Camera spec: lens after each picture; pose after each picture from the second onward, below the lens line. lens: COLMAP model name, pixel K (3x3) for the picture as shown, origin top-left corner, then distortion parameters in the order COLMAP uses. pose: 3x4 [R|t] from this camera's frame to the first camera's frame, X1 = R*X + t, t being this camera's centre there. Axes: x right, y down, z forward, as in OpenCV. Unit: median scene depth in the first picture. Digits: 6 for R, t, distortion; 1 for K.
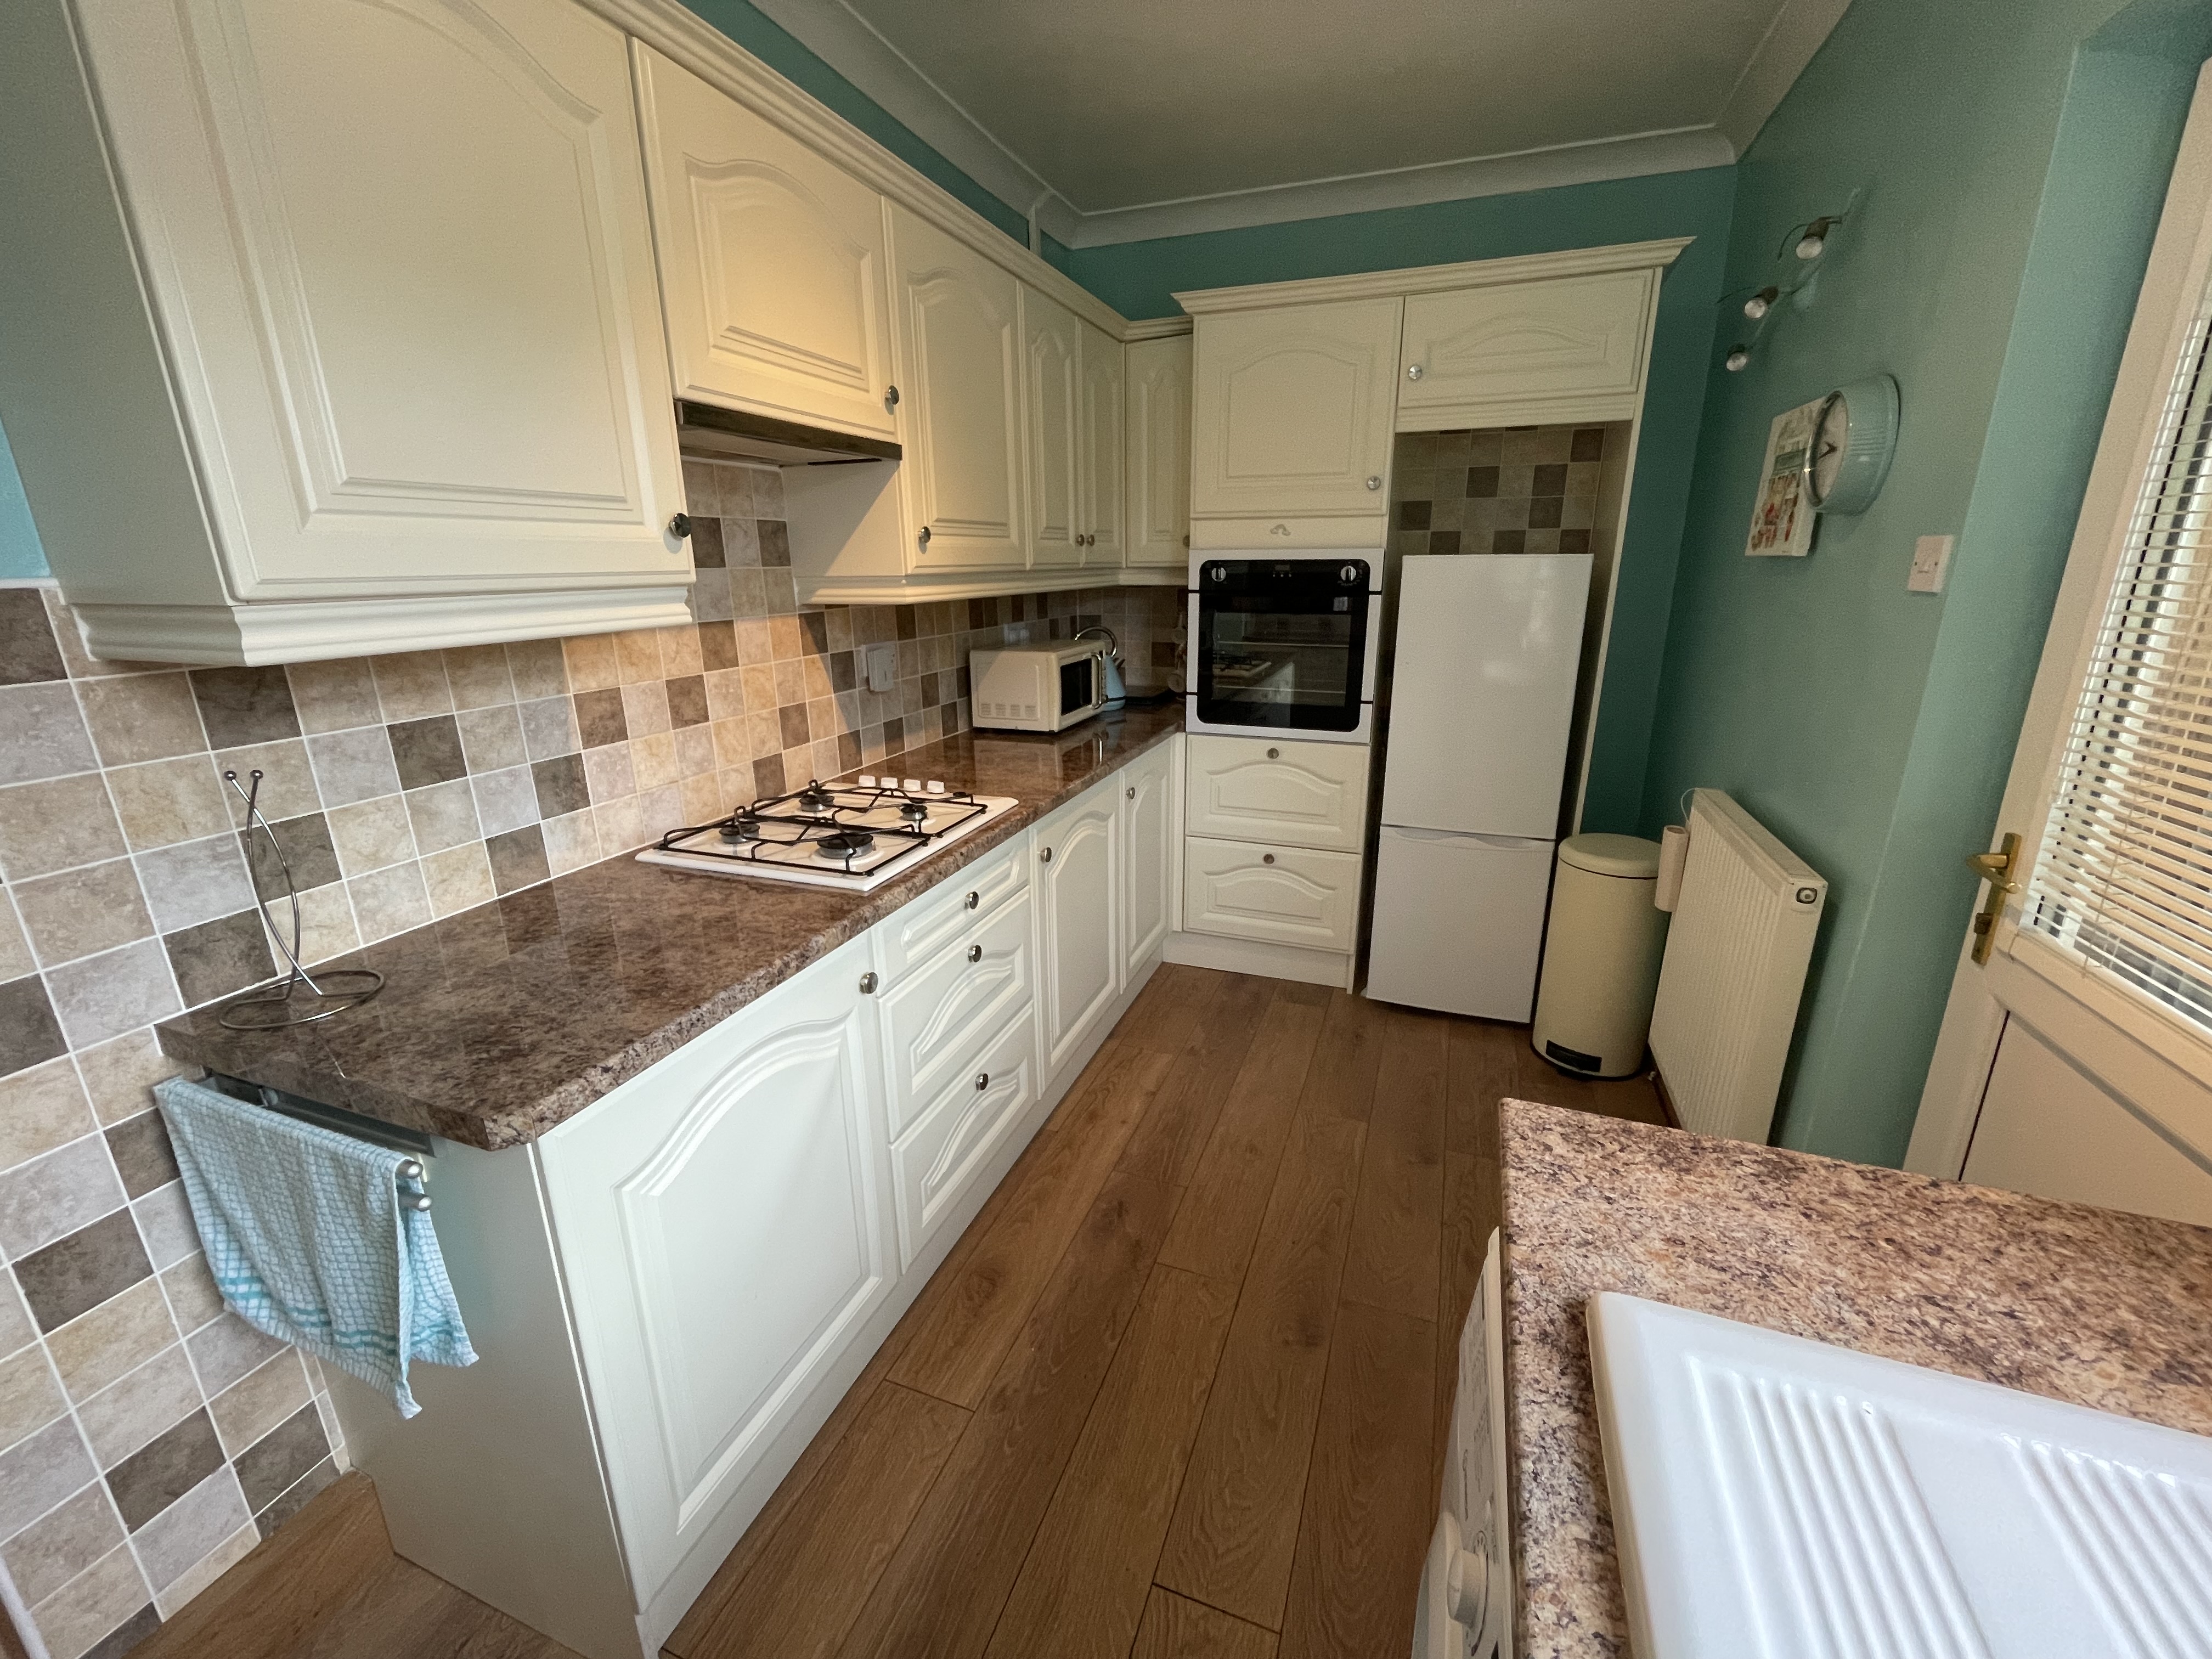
lens RADIAL K [[903.7, 0, 1101.6], [0, 903.7, 821.4], [0, 0, 1]] dist [0.001115, 0.000116]
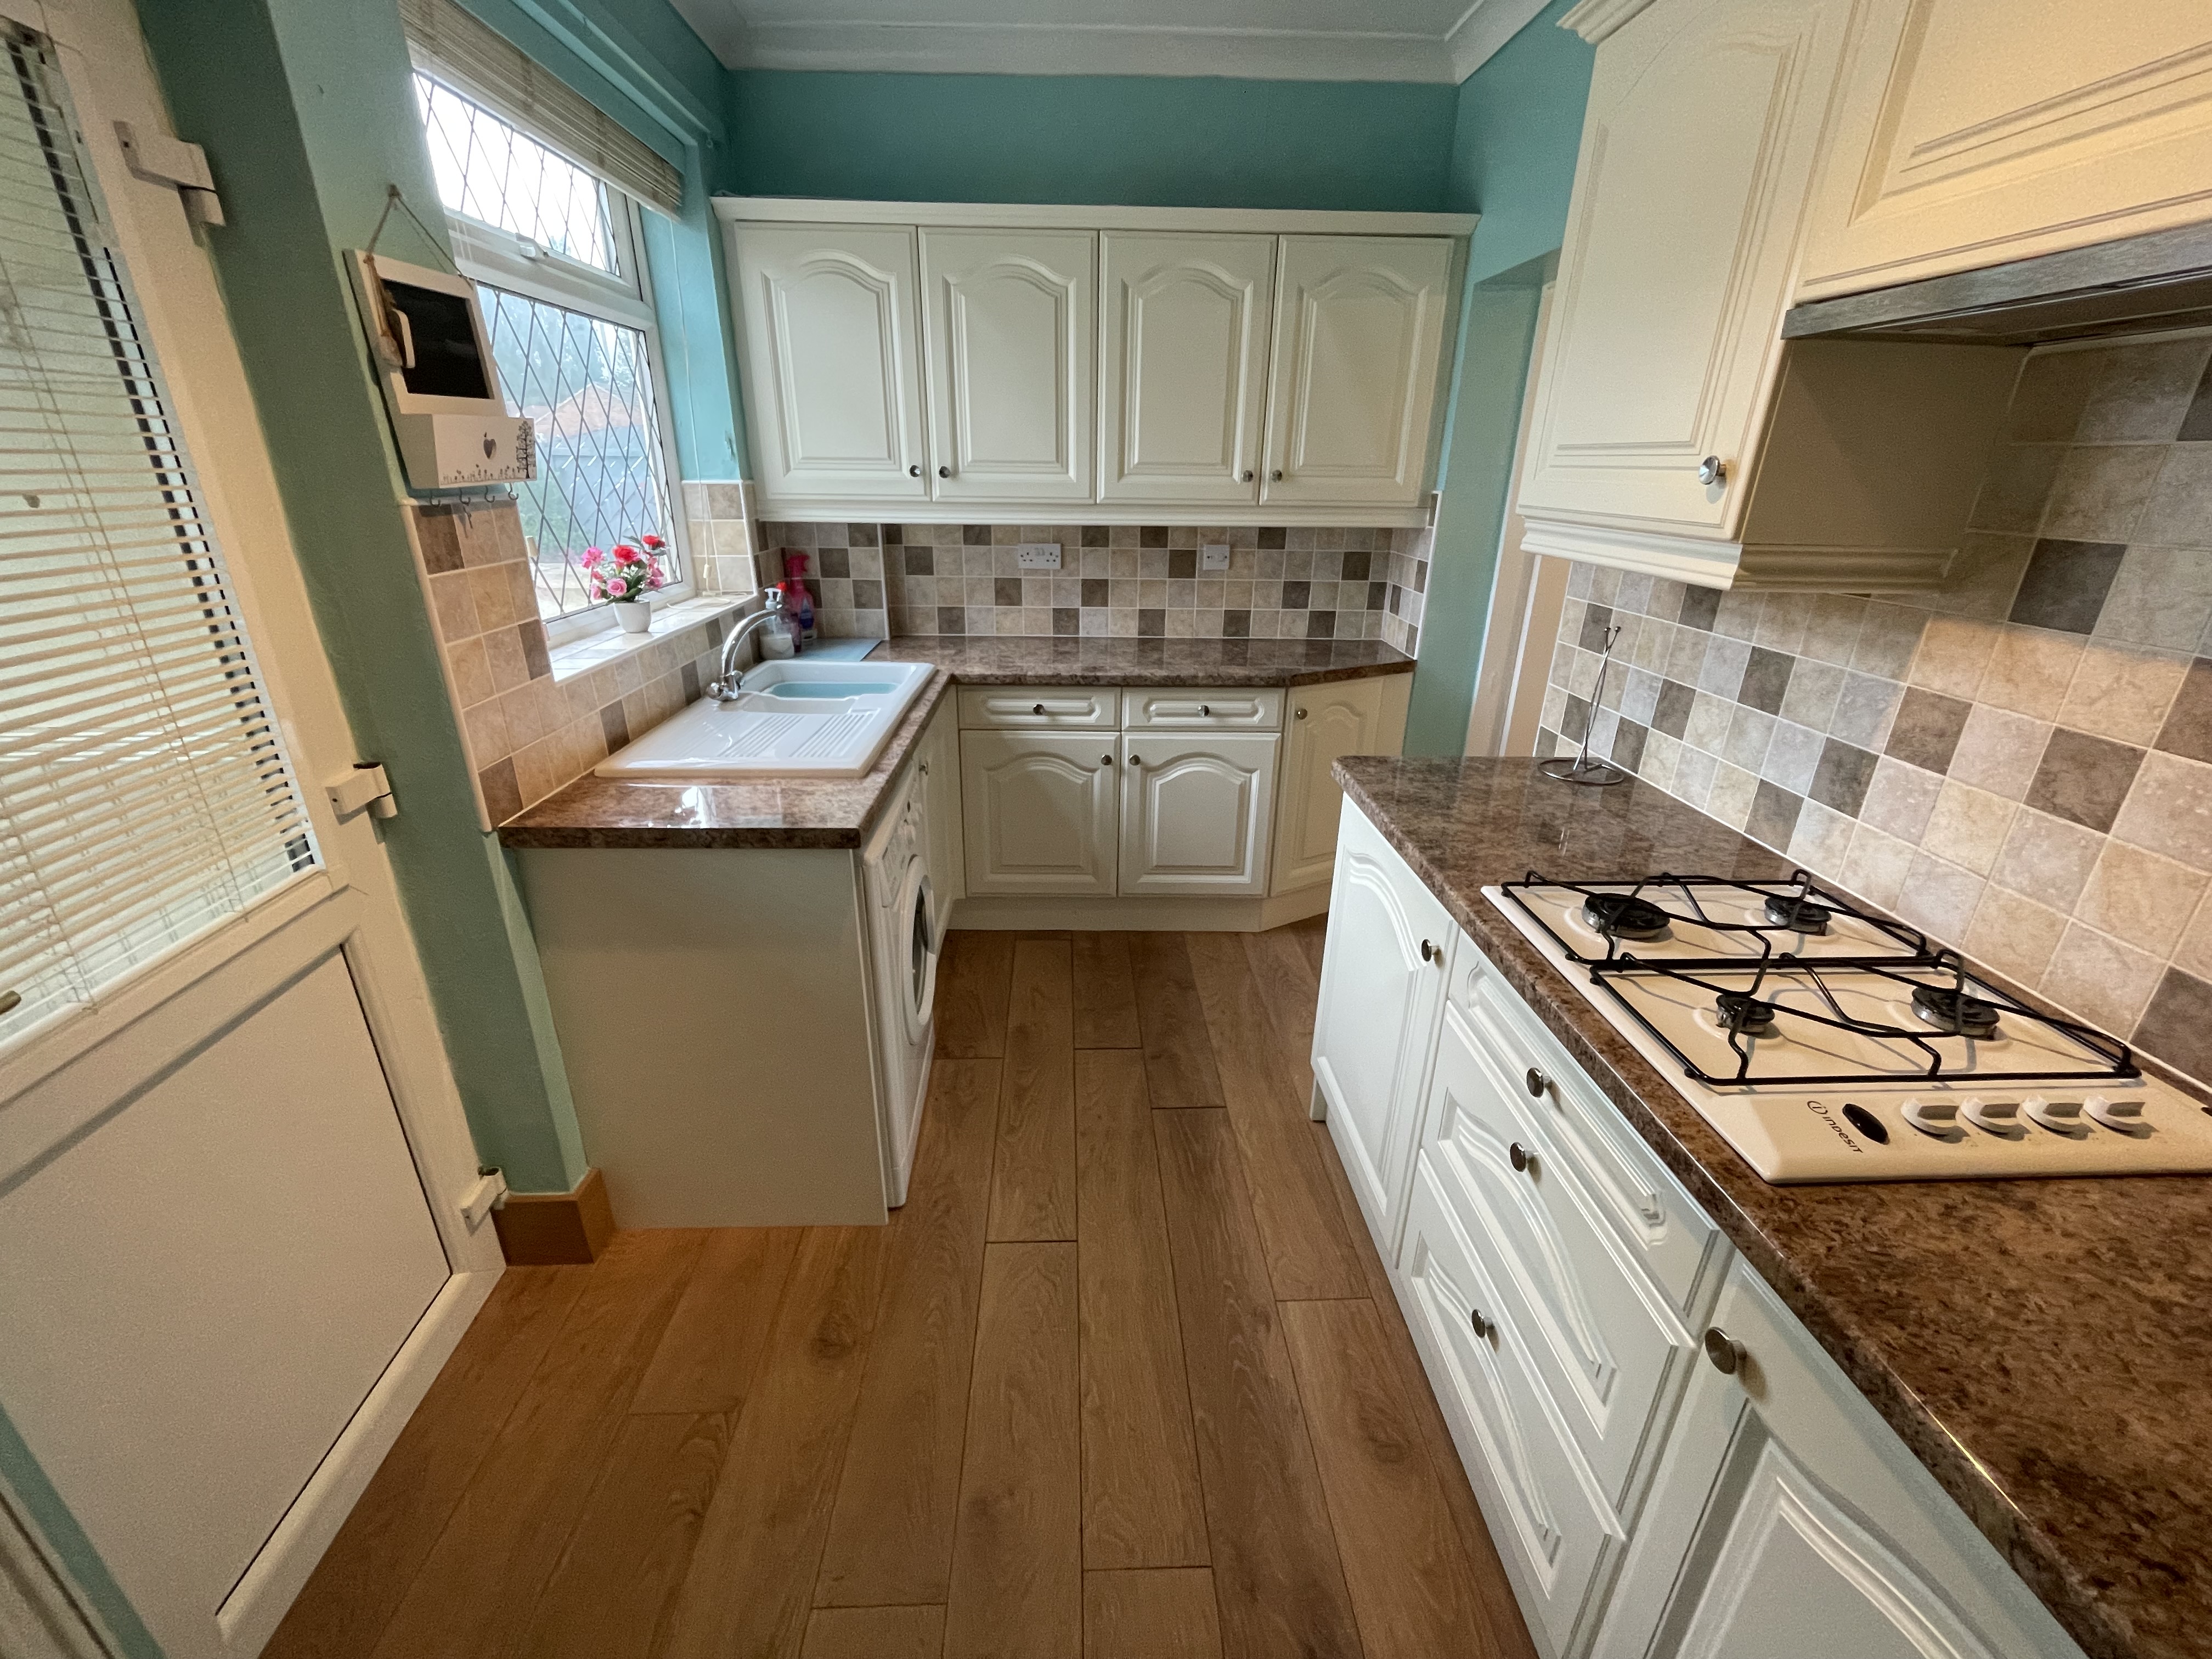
lens RADIAL K [[903.7, 0, 1100.5], [0, 903.7, 830.4], [0, 0, 1]] dist [0.001115, 0.000116]
pose [[-0.921350, 0.141709, -0.361986, 0.375922], [-0.116951, 0.787003, 0.605763, -0.439158], [0.370726, 0.600453, -0.708532, 1.375946]]
